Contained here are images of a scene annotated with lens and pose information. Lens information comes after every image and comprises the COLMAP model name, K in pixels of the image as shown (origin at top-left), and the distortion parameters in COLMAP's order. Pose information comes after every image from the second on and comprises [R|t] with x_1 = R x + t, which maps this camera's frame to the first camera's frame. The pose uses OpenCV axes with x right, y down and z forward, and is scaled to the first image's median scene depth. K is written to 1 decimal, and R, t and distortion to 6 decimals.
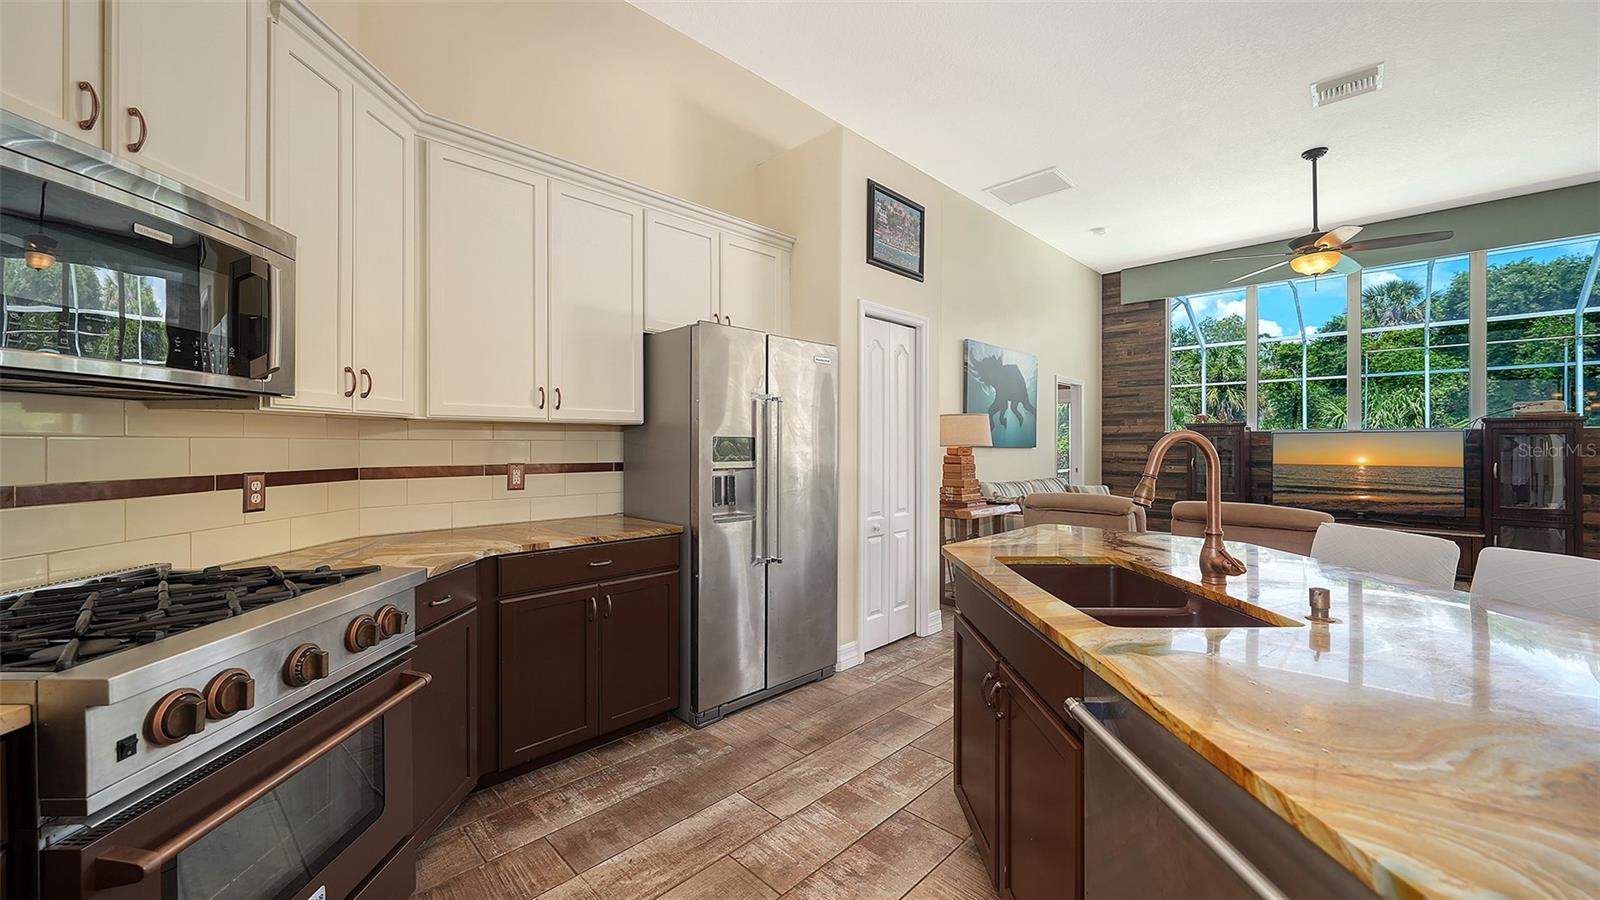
lens RADIAL K [[604.4, 0, 795.5], [0, 604.4, 444.0], [0, 0, 1]] dist [-0.003702, -0.000211]
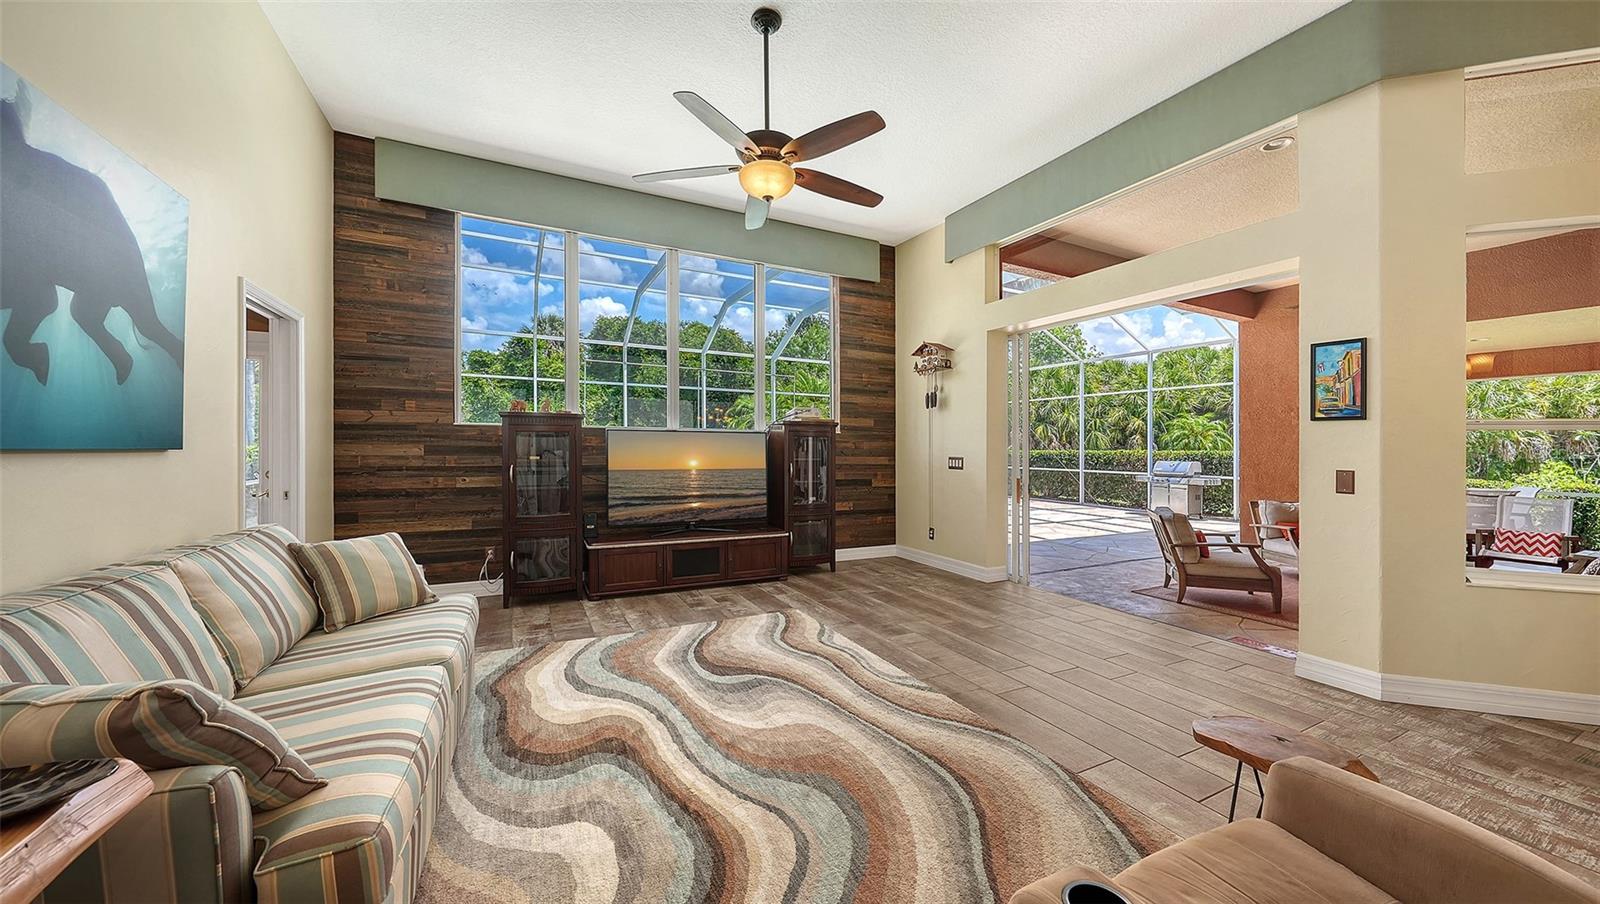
lens RADIAL K [[555.8, 0, 814.7], [0, 555.8, 452.9], [0, 0, 1]] dist [-0.006814, 0.000071]
pose [[0.293359, -0.009603, 0.955954, 0.194983], [-0.006940, 0.999902, 0.012174, 0.000524], [-0.955977, -0.010205, 0.293263, 0.542118]]
